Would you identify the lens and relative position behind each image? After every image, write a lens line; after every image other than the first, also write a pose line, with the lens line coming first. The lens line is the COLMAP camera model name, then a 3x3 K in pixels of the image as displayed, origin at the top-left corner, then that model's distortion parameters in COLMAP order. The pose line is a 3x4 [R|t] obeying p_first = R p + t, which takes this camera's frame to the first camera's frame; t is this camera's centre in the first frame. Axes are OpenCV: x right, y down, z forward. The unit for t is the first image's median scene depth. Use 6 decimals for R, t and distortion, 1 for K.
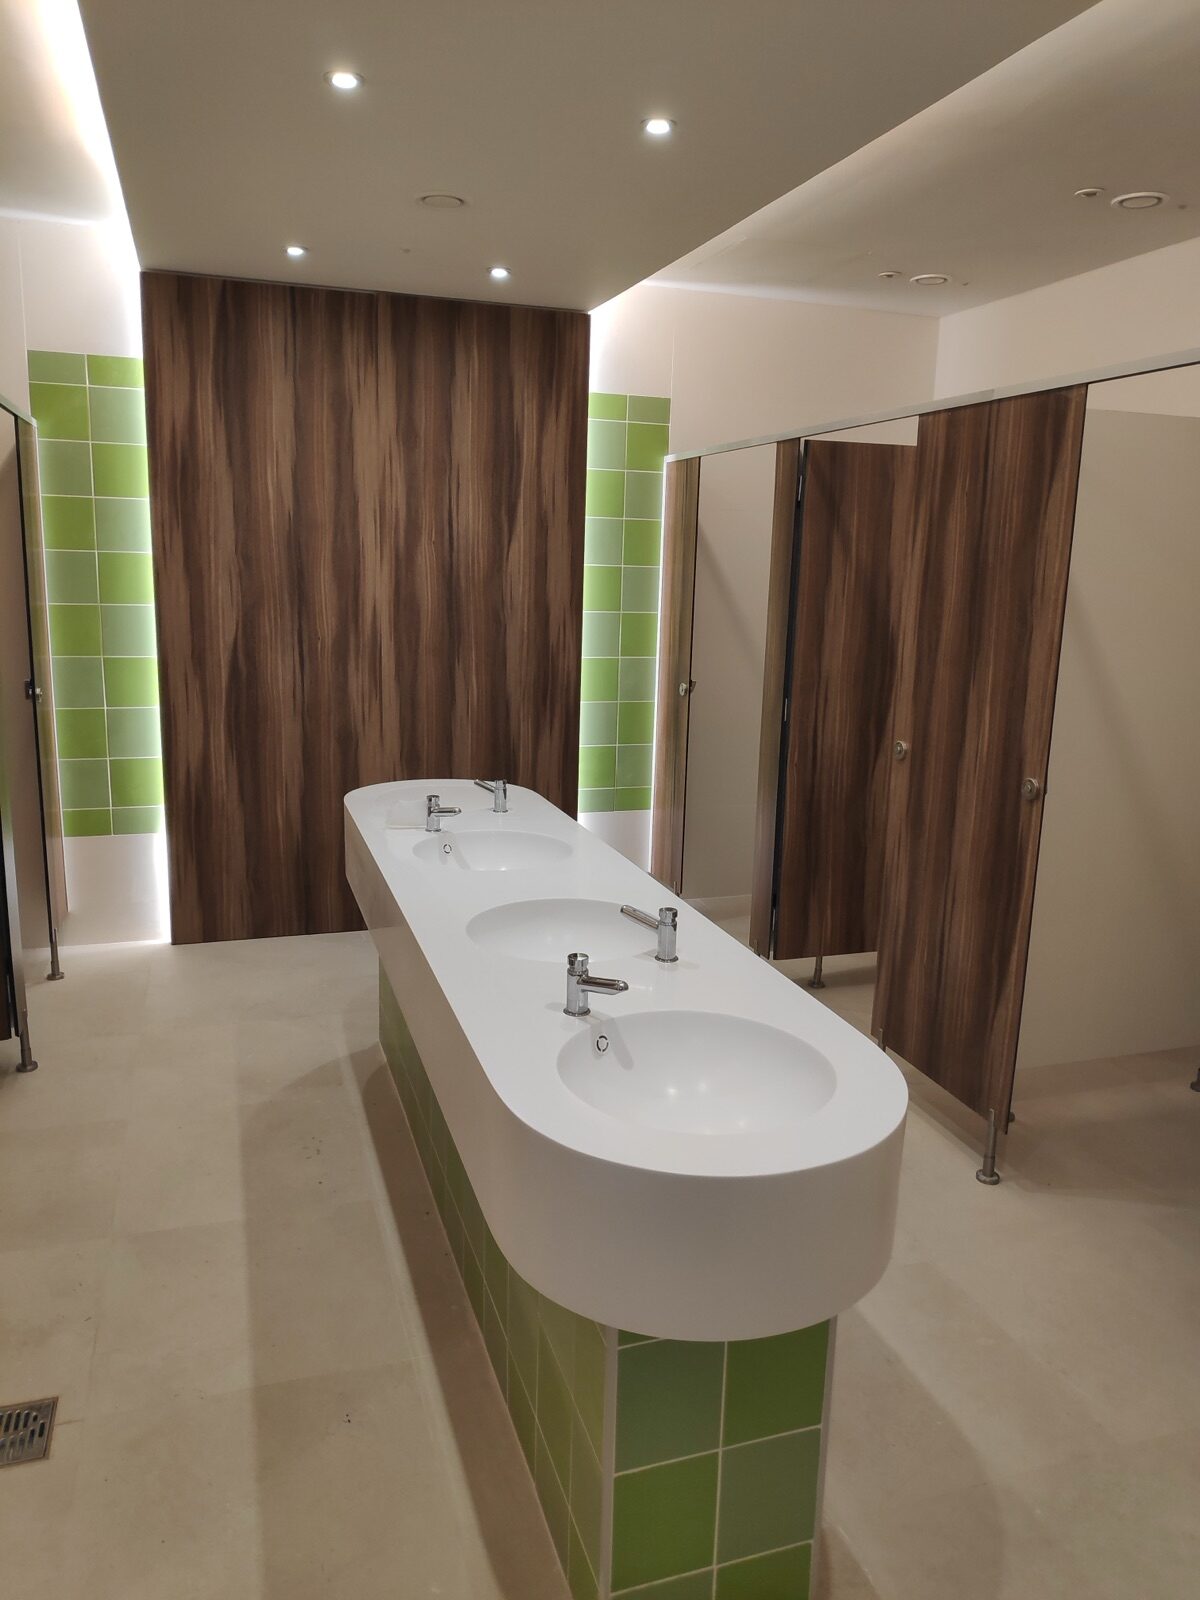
lens RADIAL K [[1147.4, 0, 602.1], [0, 1147.4, 806.8], [0, 0, 1]] dist [0.012027, -0.034094]
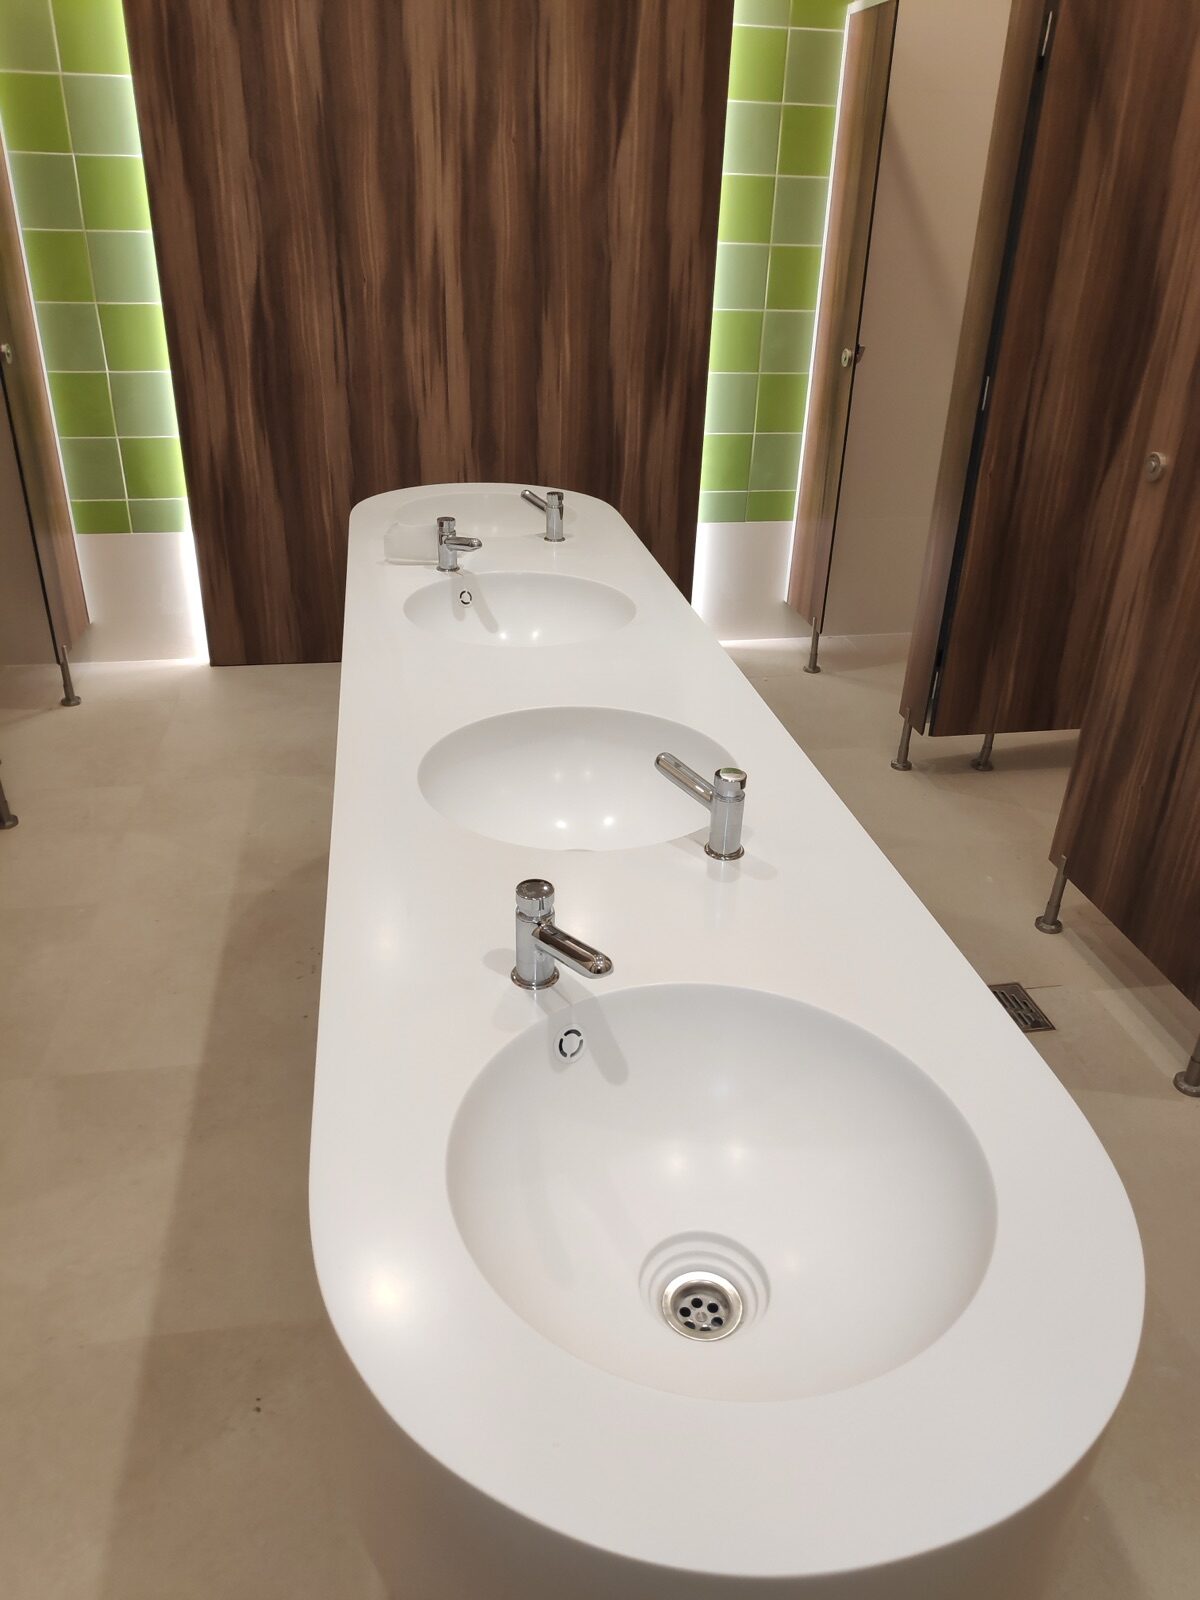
lens RADIAL K [[1147.4, 0, 595.1], [0, 1147.4, 798.8], [0, 0, 1]] dist [0.012027, -0.034094]
pose [[0.988314, 0.069247, -0.135796, 0.036987], [-0.030272, 0.962277, 0.270381, -0.028513], [0.149397, -0.263111, 0.953128, 0.228156]]
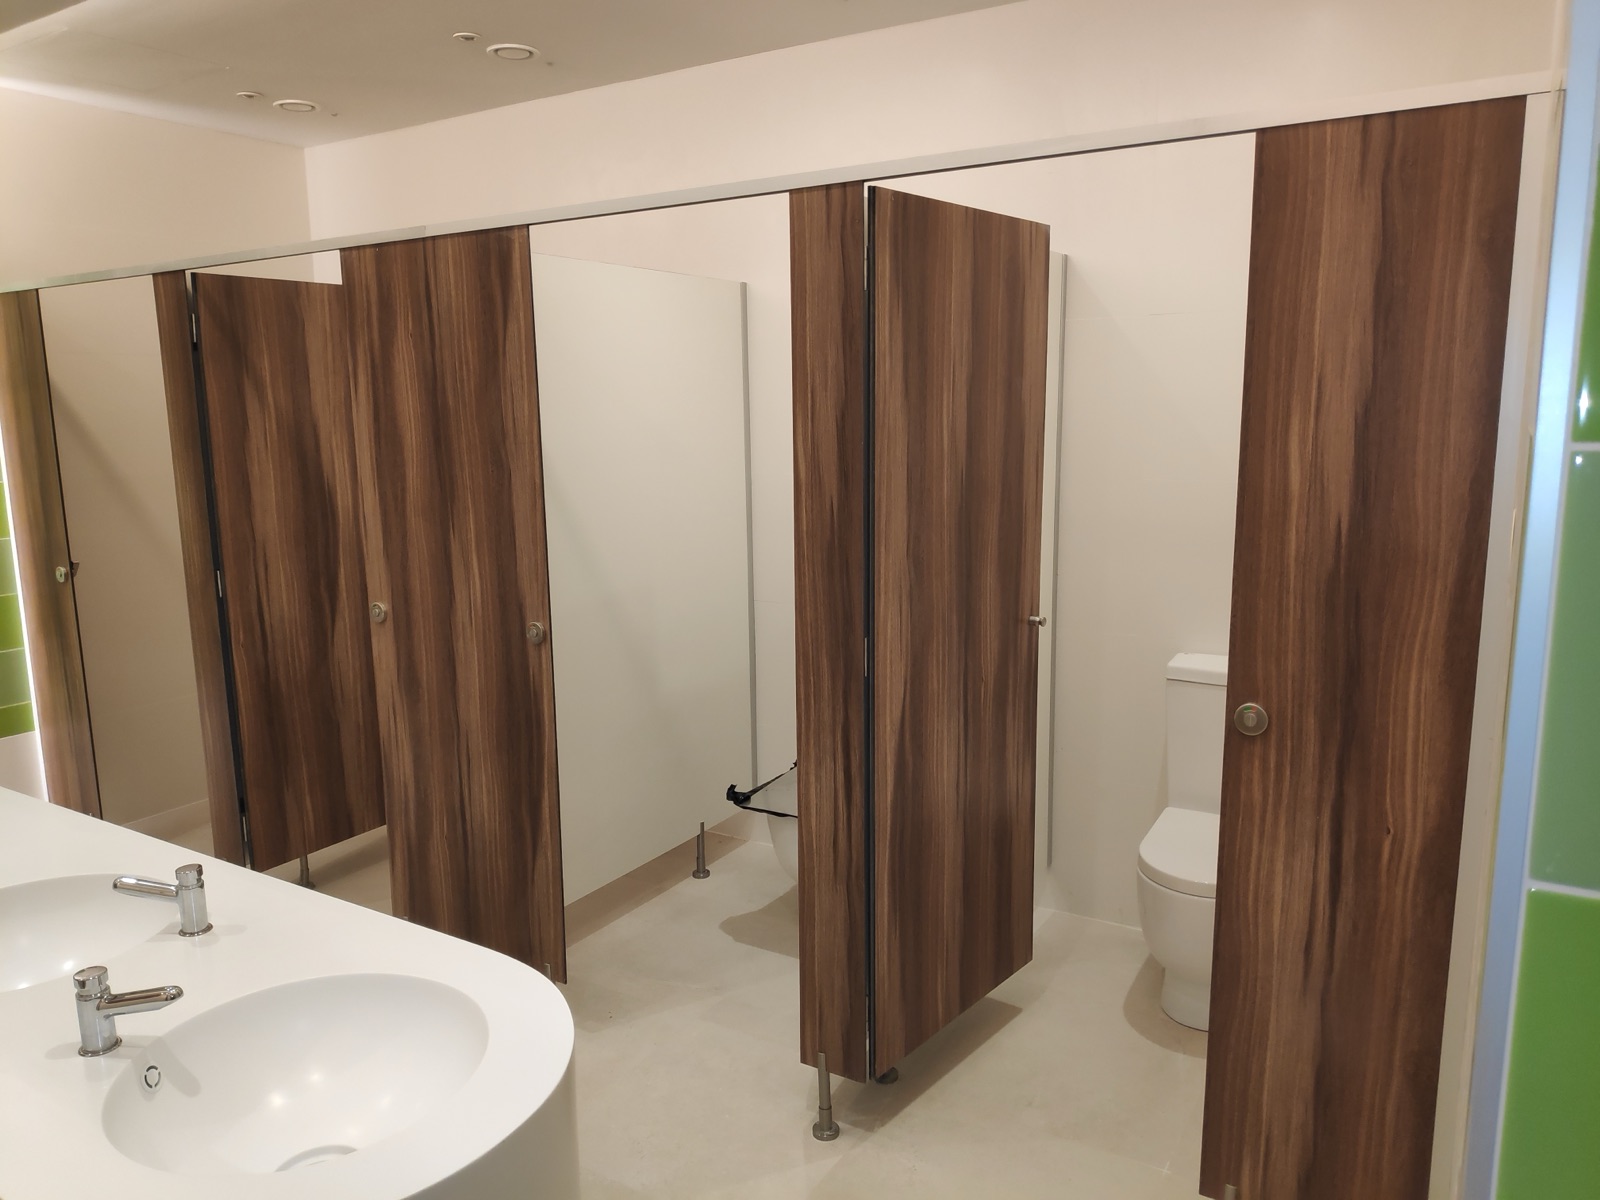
lens RADIAL K [[1147.4, 0, 794.8], [0, 1147.4, 599.8], [0, 0, 1]] dist [0.012027, -0.034094]
pose [[0.769885, -0.145448, 0.621387, -0.043465], [0.167989, 0.985531, 0.022549, -0.019911], [-0.615676, 0.087026, 0.783180, 0.065538]]
